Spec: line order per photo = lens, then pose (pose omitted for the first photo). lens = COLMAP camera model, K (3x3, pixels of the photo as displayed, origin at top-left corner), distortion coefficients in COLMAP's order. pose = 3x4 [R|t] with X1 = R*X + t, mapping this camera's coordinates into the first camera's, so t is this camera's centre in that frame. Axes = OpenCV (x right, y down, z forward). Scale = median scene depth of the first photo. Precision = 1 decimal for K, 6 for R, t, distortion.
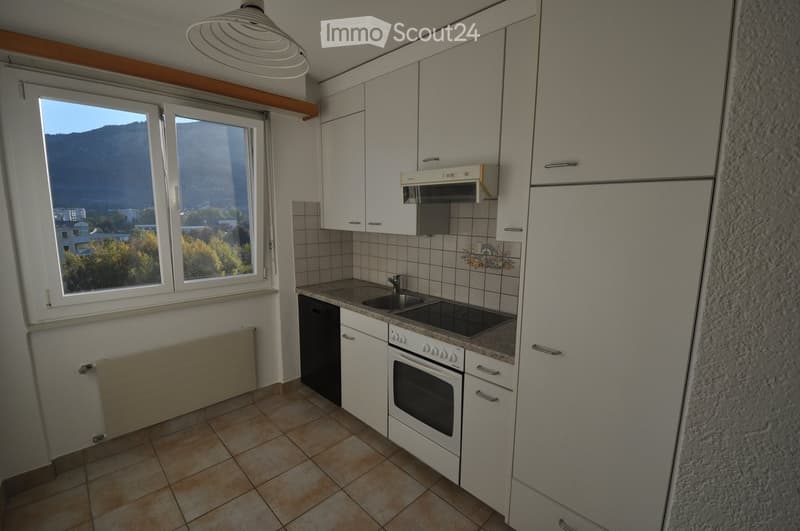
lens RADIAL K [[346.5, 0, 404.5], [0, 346.5, 267.4], [0, 0, 1]] dist [0.017091, -0.022947]
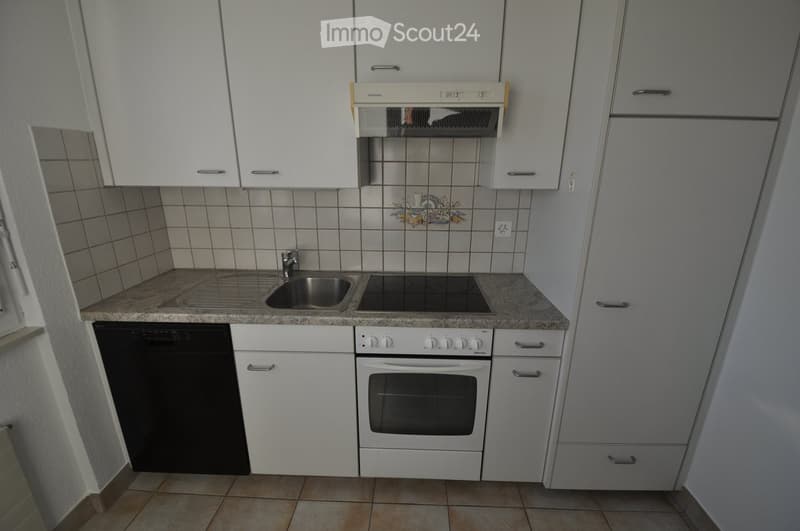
lens RADIAL K [[346.5, 0, 404.5], [0, 346.5, 267.4], [0, 0, 1]] dist [0.017091, -0.022947]
pose [[0.733359, -0.198768, 0.650135, -0.356024], [0.106931, 0.978126, 0.178426, -0.051155], [-0.671379, -0.061331, 0.738572, 0.425609]]
